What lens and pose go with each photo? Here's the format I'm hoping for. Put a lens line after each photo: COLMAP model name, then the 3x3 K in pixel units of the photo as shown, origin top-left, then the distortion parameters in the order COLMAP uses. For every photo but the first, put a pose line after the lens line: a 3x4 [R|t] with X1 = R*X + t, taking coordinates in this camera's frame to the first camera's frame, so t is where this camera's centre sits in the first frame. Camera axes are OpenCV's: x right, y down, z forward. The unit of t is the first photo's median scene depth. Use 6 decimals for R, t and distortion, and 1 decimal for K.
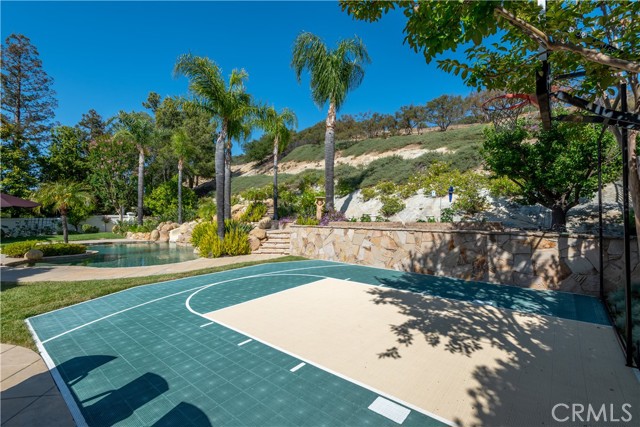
lens RADIAL K [[298.6, 0, 320.2], [0, 298.6, 212.7], [0, 0, 1]] dist [0.017155, -0.002299]
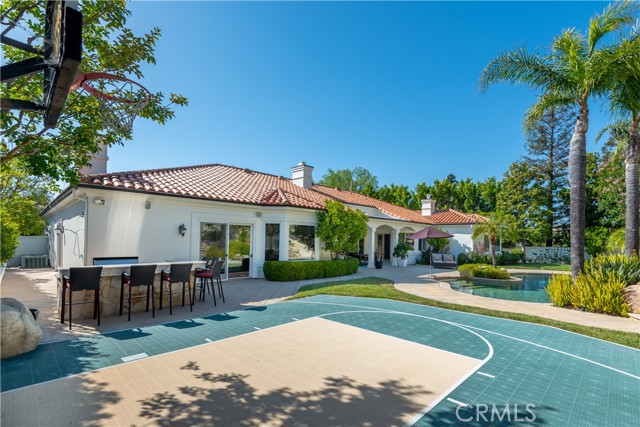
lens RADIAL K [[298.6, 0, 321.3], [0, 298.6, 215.0], [0, 0, 1]] dist [0.017155, -0.002299]
pose [[-0.096477, -0.082030, -0.991949, 1.221505], [-0.006130, 0.996628, -0.081821, -0.012257], [0.995316, -0.001813, -0.096655, 1.432706]]
